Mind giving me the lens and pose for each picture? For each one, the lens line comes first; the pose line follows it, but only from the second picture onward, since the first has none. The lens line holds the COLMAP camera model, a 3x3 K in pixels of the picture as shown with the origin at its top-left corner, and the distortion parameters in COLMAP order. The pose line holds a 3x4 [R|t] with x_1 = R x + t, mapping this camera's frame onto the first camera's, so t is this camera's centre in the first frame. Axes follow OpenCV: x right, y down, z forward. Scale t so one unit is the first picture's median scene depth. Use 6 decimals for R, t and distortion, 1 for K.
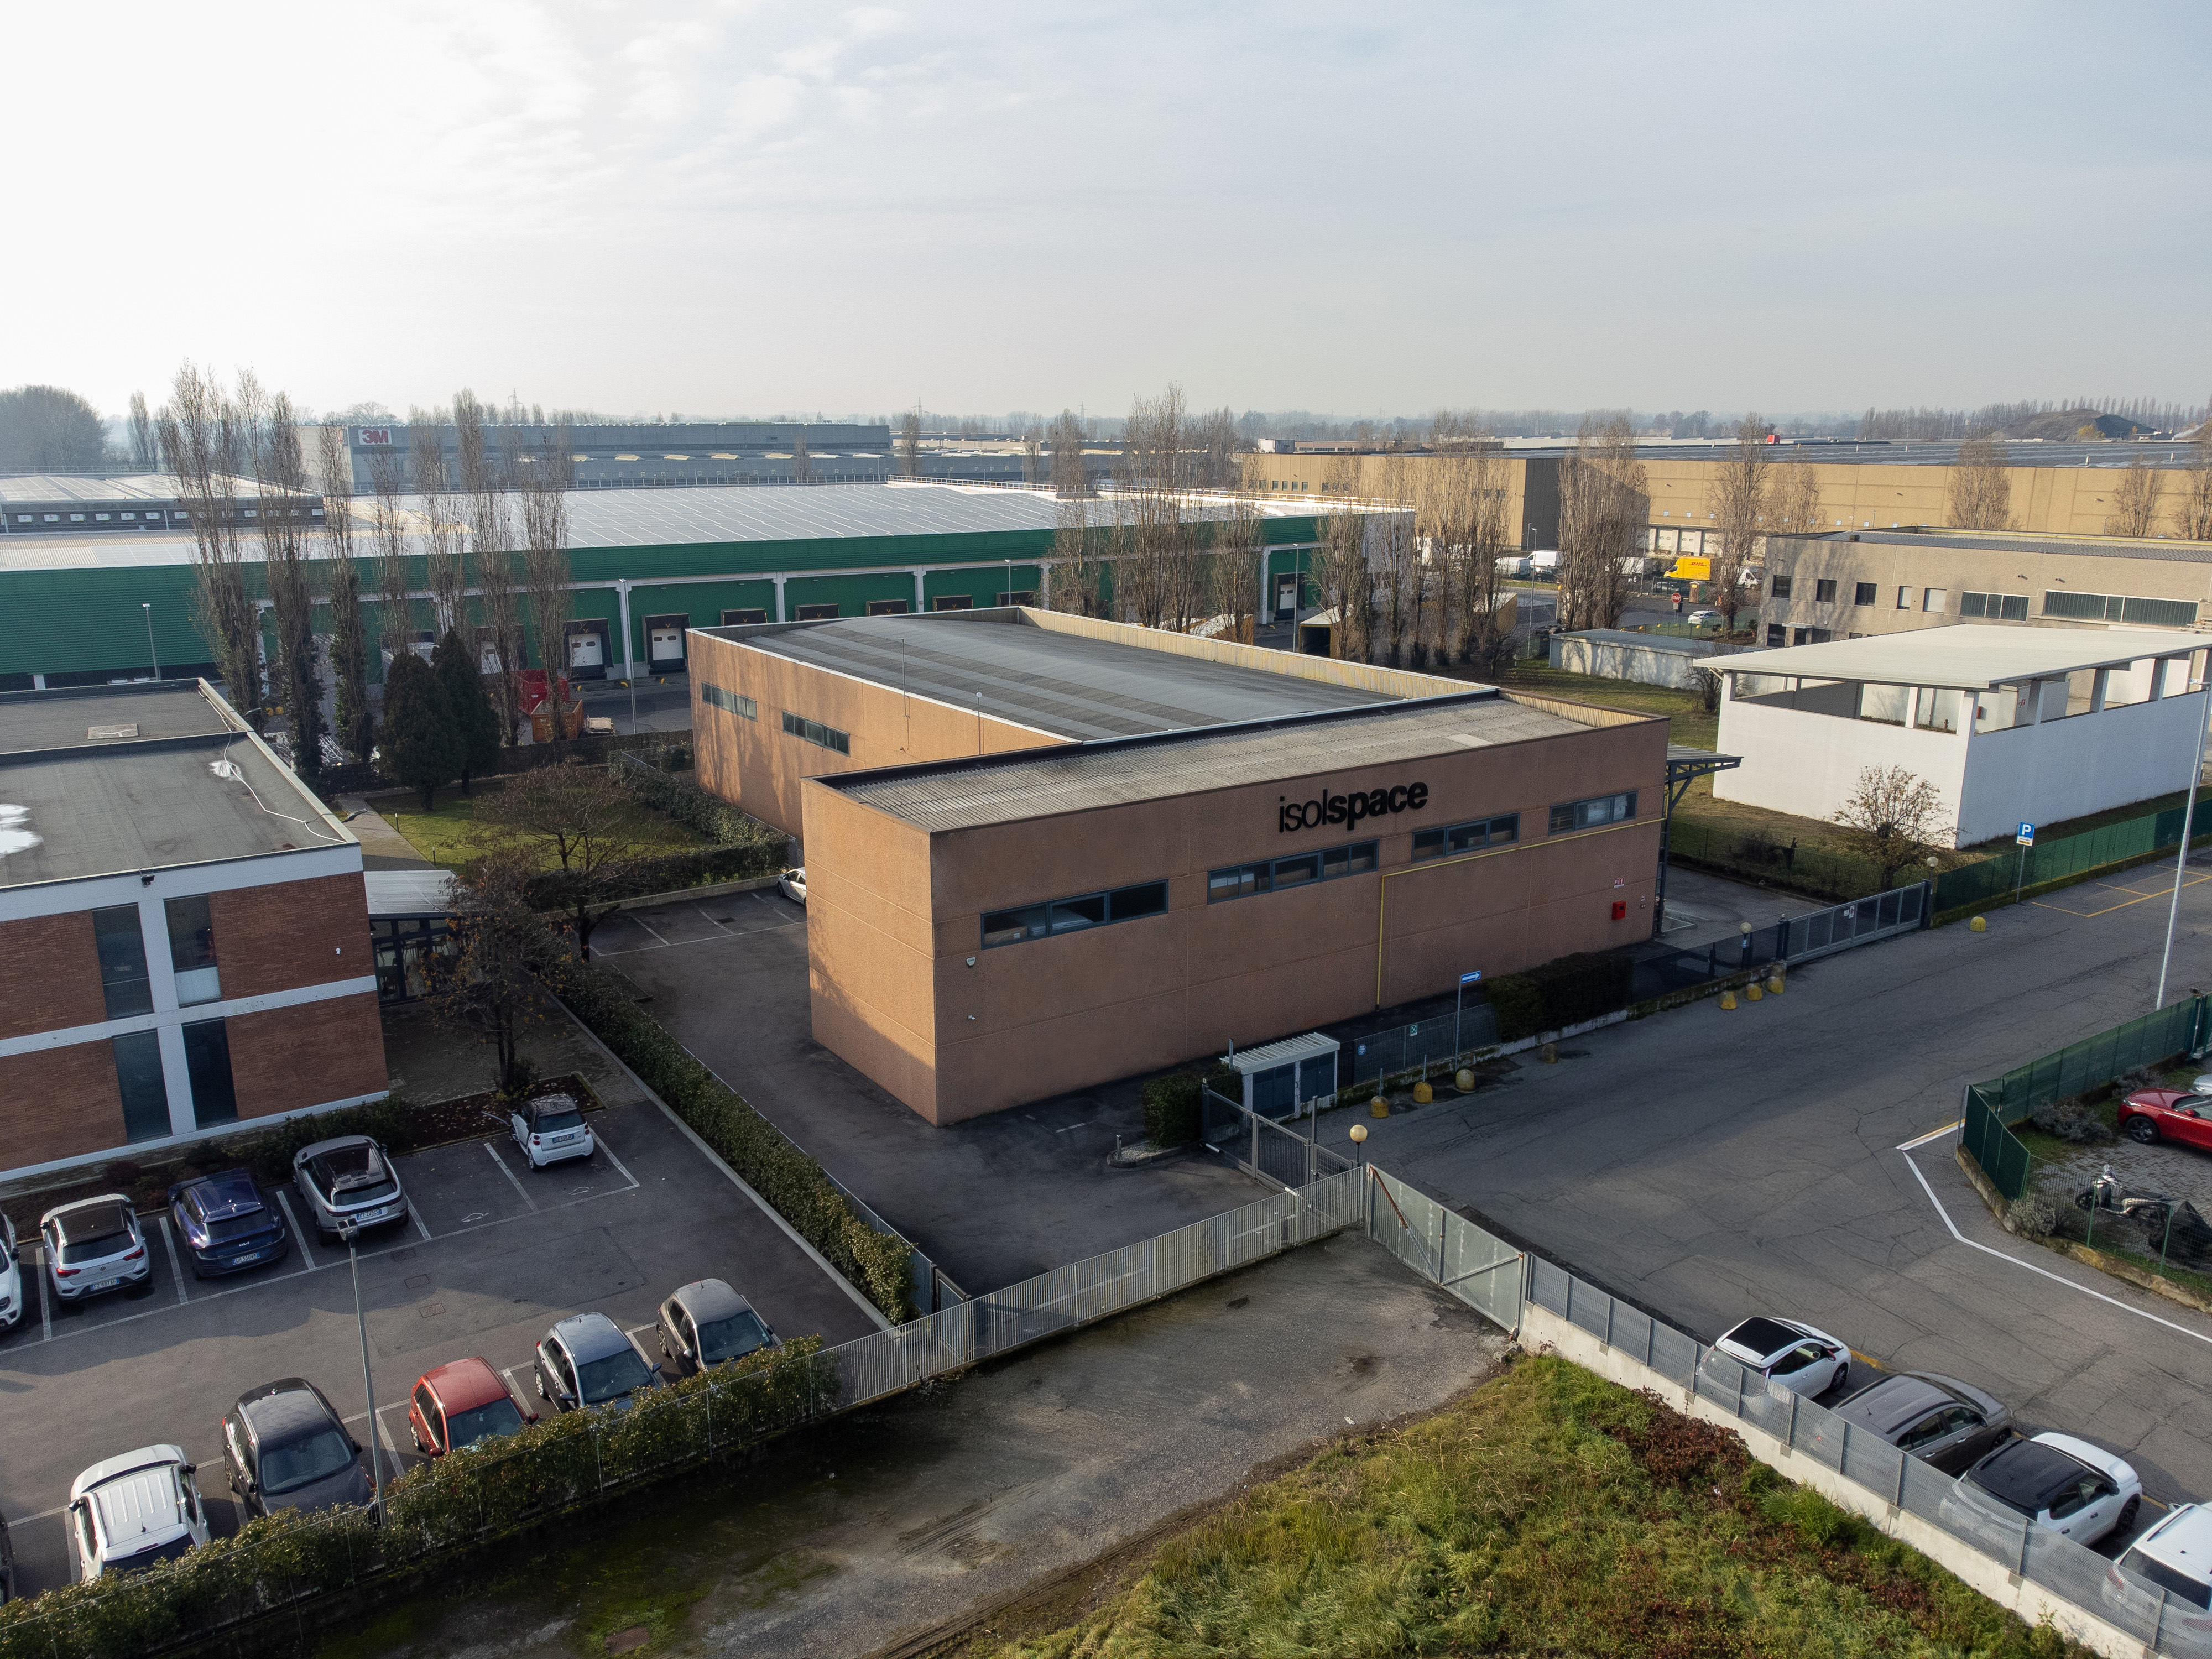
lens RADIAL K [[1628.9, 0, 1106.8], [0, 1628.9, 825.7], [0, 0, 1]] dist [0.028260, -0.000111]
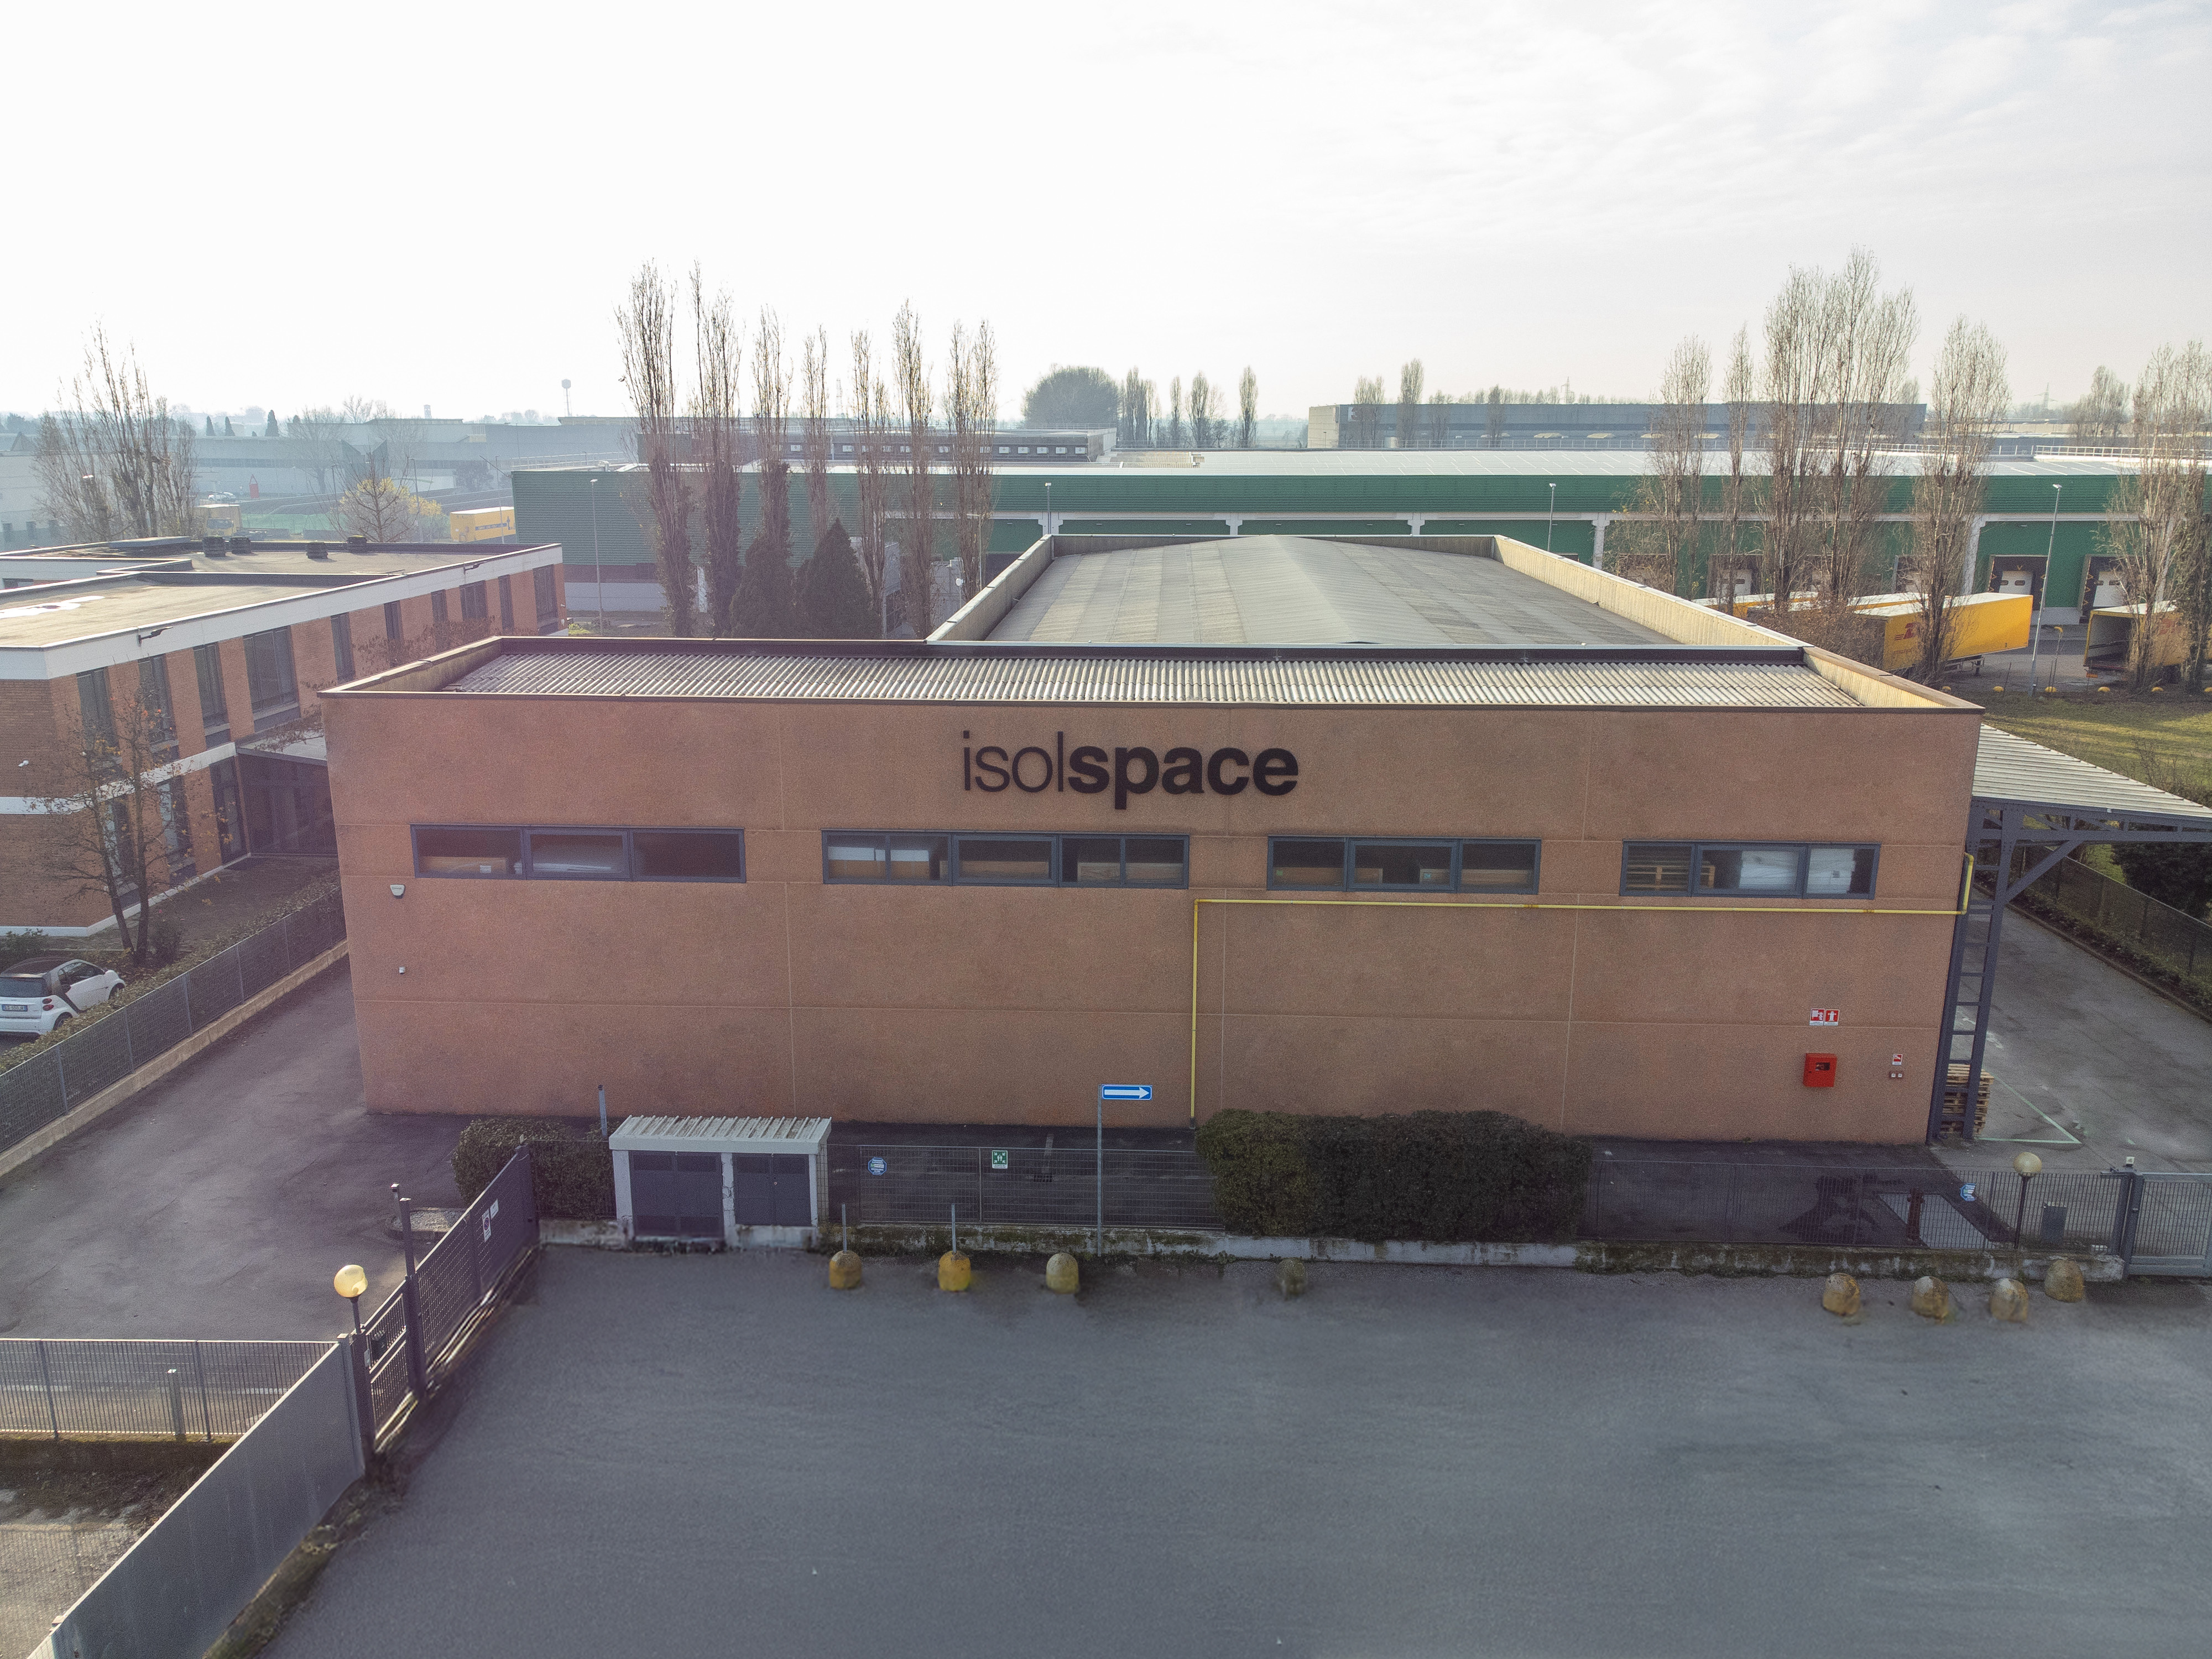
lens RADIAL K [[1628.9, 0, 1109.2], [0, 1628.9, 833.3], [0, 0, 1]] dist [0.028260, -0.000111]
pose [[0.810423, 0.150552, -0.566171, 0.477240], [-0.146609, 0.987784, 0.052806, -0.019160], [0.567204, 0.040211, 0.822595, 0.510415]]
